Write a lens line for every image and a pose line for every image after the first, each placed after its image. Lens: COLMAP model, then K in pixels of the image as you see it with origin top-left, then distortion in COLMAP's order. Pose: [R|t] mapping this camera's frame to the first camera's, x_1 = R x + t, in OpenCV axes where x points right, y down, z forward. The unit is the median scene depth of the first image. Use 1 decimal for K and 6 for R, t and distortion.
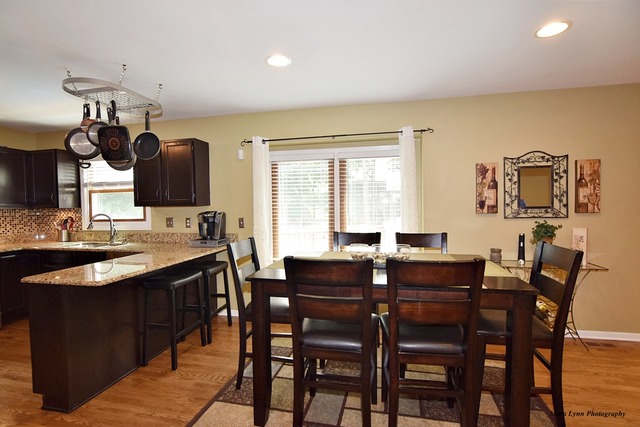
lens RADIAL K [[317.7, 0, 315.7], [0, 317.7, 212.8], [0, 0, 1]] dist [-0.010188, 0.000064]
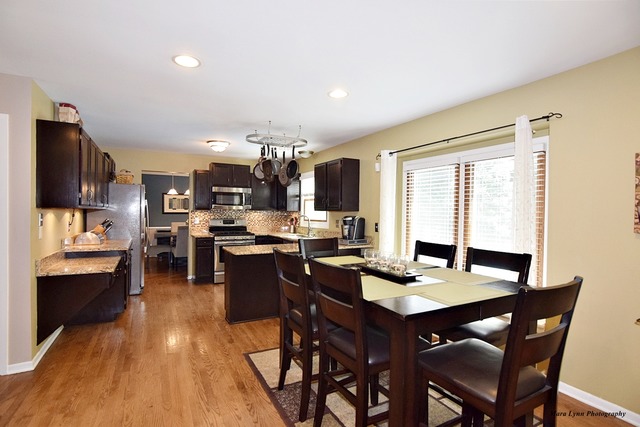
lens RADIAL K [[317.7, 0, 315.7], [0, 317.7, 212.8], [0, 0, 1]] dist [-0.010188, 0.000064]
pose [[0.653447, 0.026058, -0.756524, 0.482290], [-0.041845, 0.999123, -0.001729, -0.008609], [0.755815, 0.032786, 0.653964, 0.092568]]
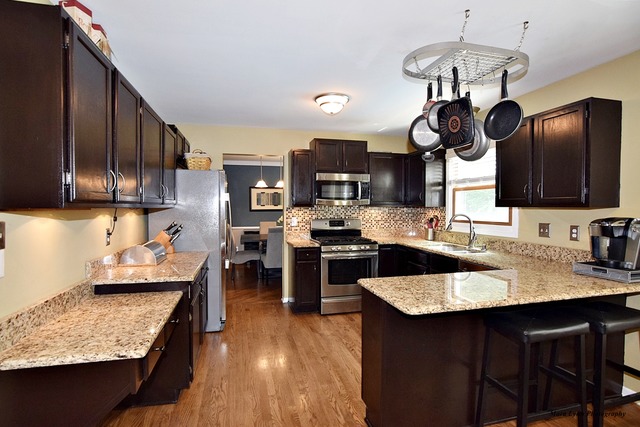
lens RADIAL K [[317.7, 0, 315.7], [0, 317.7, 212.8], [0, 0, 1]] dist [-0.010188, 0.000064]
pose [[0.448879, 0.035863, -0.892873, -0.065447], [-0.032580, 0.999187, 0.023755, -0.008733], [0.892998, 0.018426, 0.449682, 0.241537]]
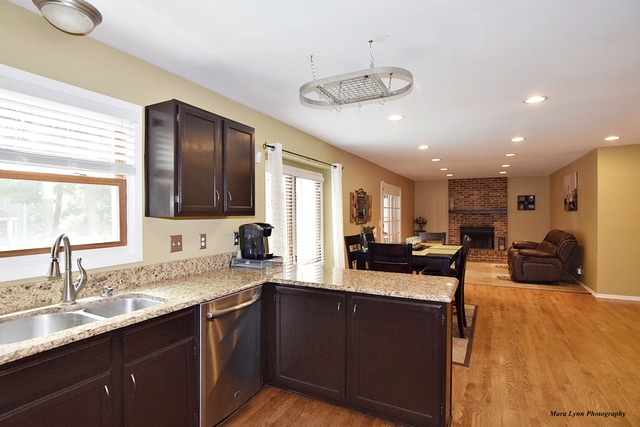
lens RADIAL K [[328.7, 0, 320.0], [0, 328.7, 213.5], [0, 0, 1]] dist [-0.004104, -0.000267]
pose [[0.245018, 0.014459, 0.969411, -1.051123], [0.024698, 0.999471, -0.021150, -0.006682], [-0.969204, 0.029125, 0.244531, 0.616229]]
